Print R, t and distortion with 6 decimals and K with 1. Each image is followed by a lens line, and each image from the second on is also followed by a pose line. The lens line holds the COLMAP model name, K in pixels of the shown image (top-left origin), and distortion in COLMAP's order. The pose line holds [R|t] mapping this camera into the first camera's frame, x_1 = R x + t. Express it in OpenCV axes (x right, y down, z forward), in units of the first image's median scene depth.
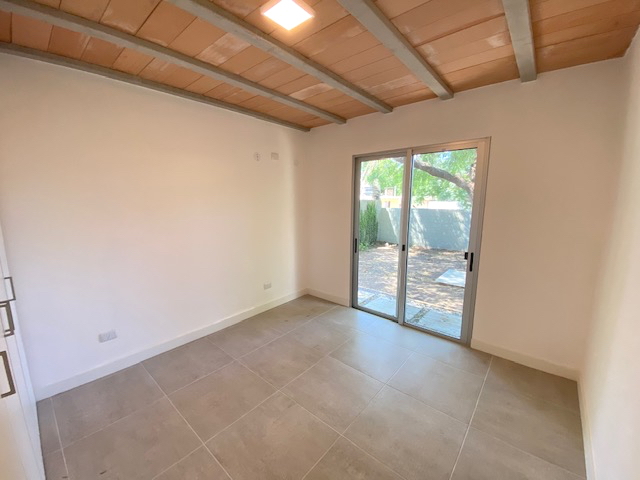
lens RADIAL K [[262.1, 0, 319.2], [0, 262.1, 242.5], [0, 0, 1]] dist [-0.001815, -0.001234]
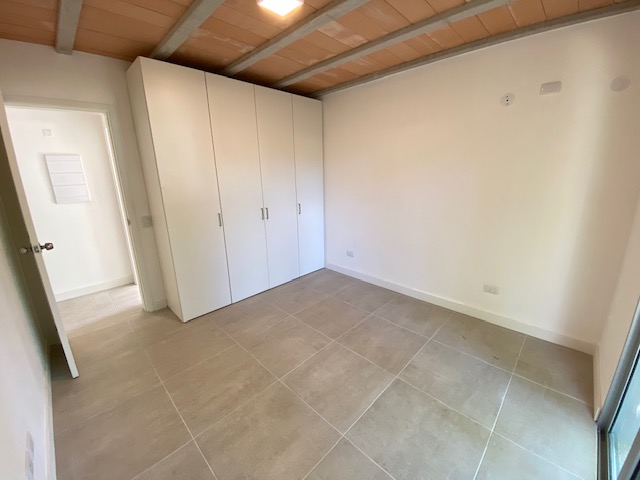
lens RADIAL K [[262.1, 0, 317.2], [0, 262.1, 239.2], [0, 0, 1]] dist [-0.001815, -0.001234]
pose [[-0.083520, 0.250837, -0.964420, 0.682710], [-0.149938, 0.953620, 0.261013, -0.108337], [0.985161, 0.166403, -0.042036, 0.751174]]
